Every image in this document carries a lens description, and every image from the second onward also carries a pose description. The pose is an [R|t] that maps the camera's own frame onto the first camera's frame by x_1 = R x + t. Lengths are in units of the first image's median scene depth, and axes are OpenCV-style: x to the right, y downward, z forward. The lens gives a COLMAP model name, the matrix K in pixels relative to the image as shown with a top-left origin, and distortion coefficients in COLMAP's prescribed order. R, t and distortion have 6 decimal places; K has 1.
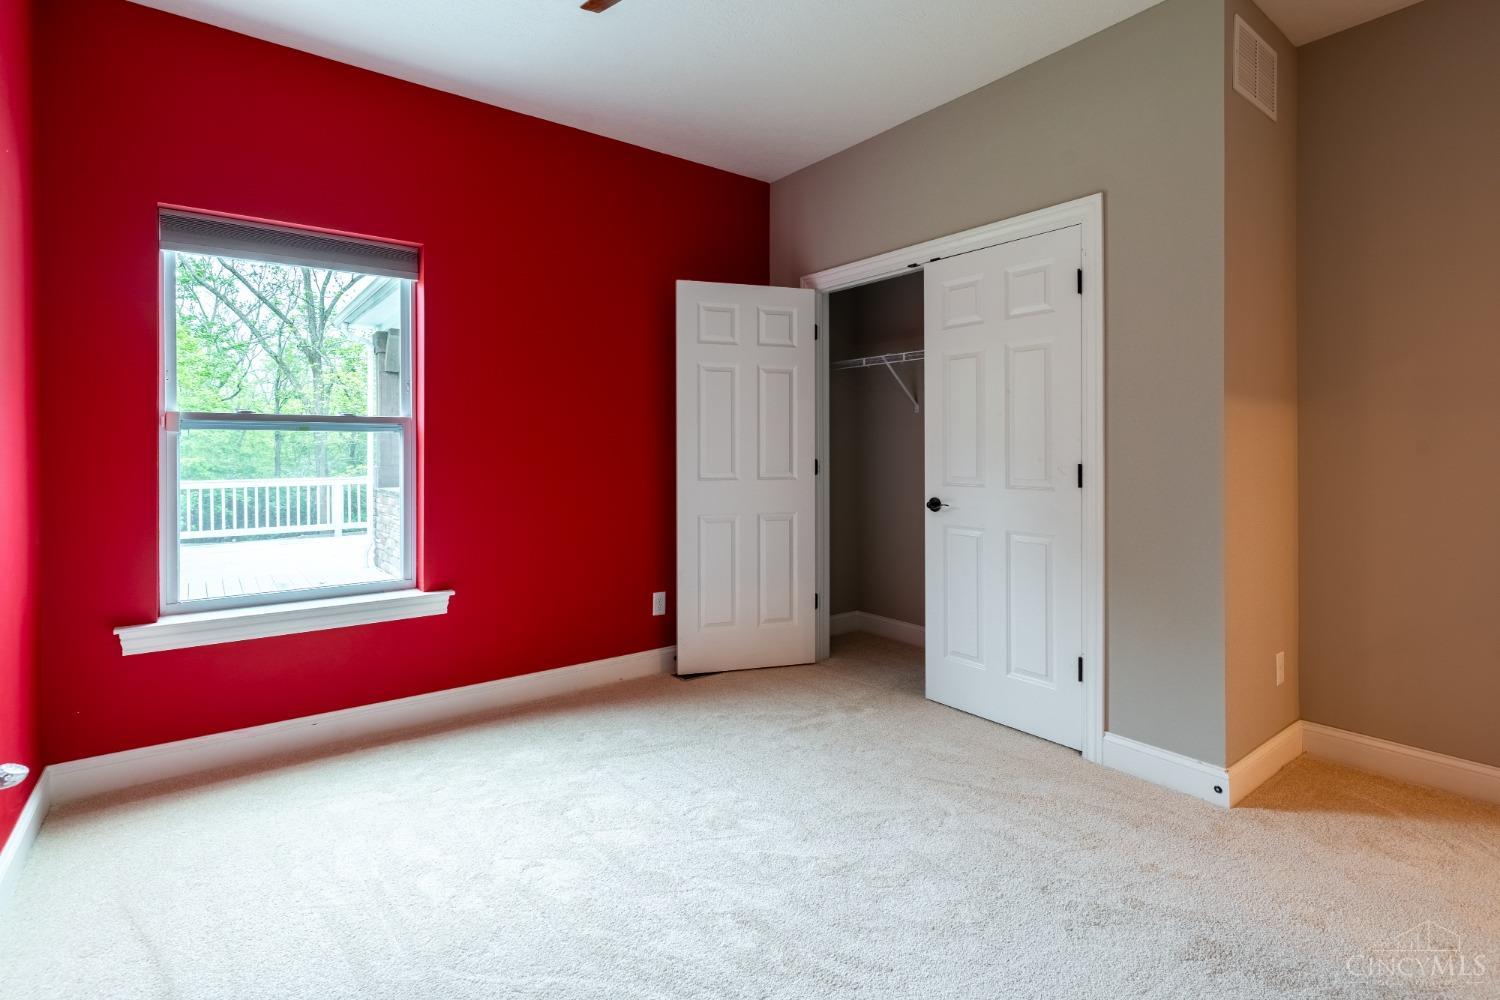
lens RADIAL K [[724.9, 0, 766.9], [0, 724.9, 444.1], [0, 0, 1]] dist [-0.001593, 0.000362]
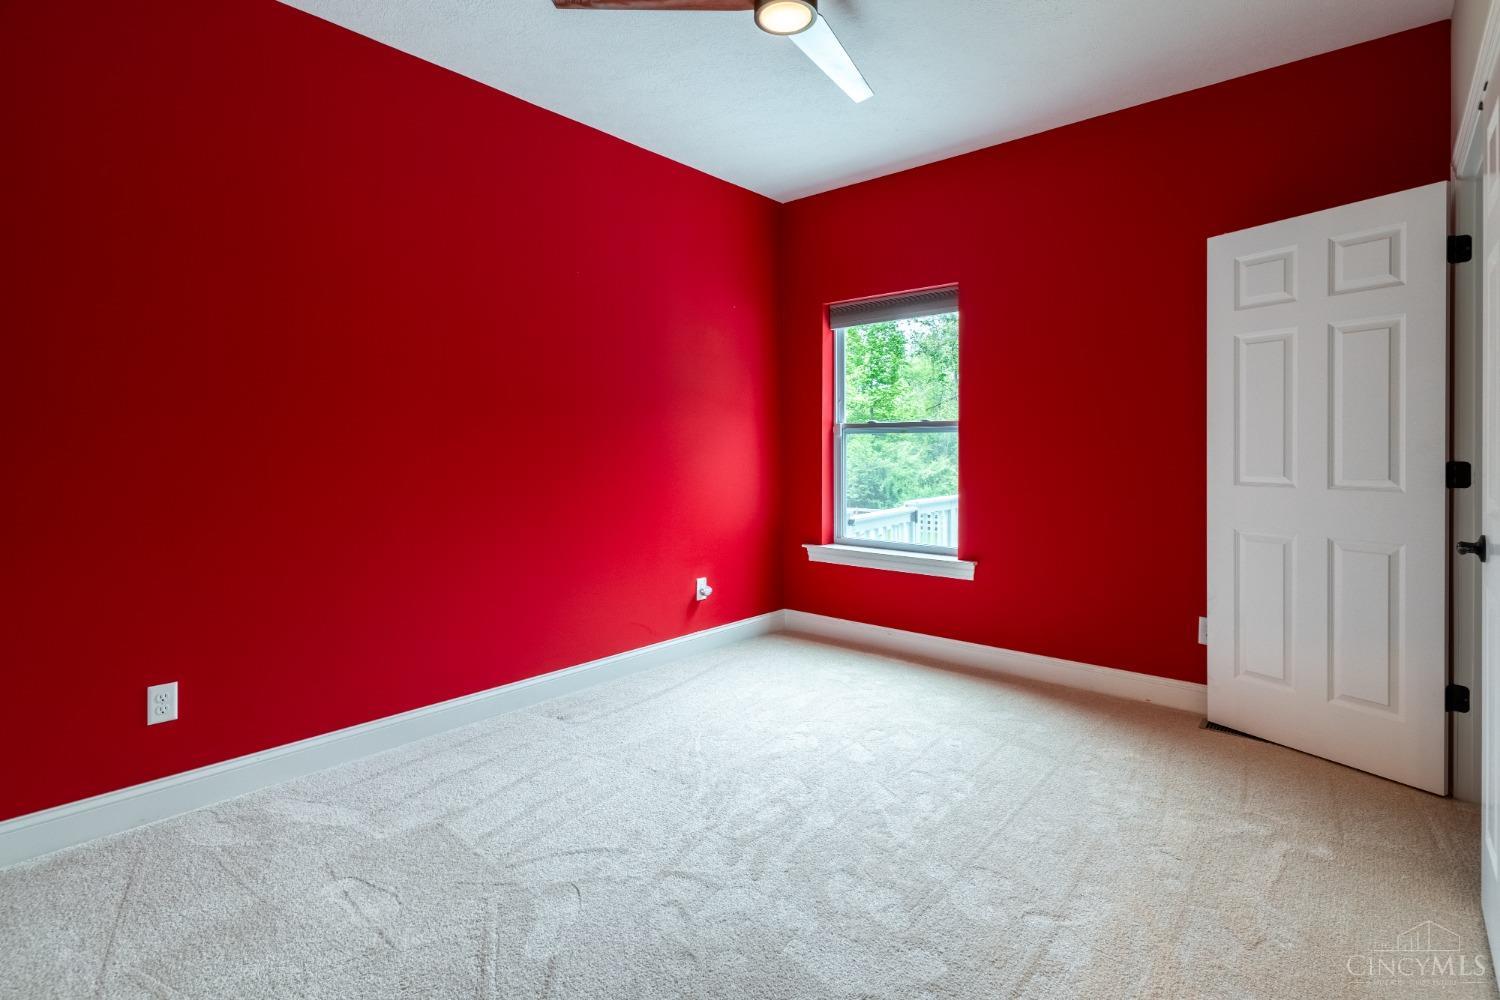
lens RADIAL K [[724.9, 0, 730.7], [0, 724.9, 448.6], [0, 0, 1]] dist [-0.001593, 0.000362]
pose [[0.188643, 0.003357, -0.982040, 0.665761], [0.009982, 0.999936, 0.005335, 0.000814], [0.981995, -0.010809, 0.188597, 0.364755]]
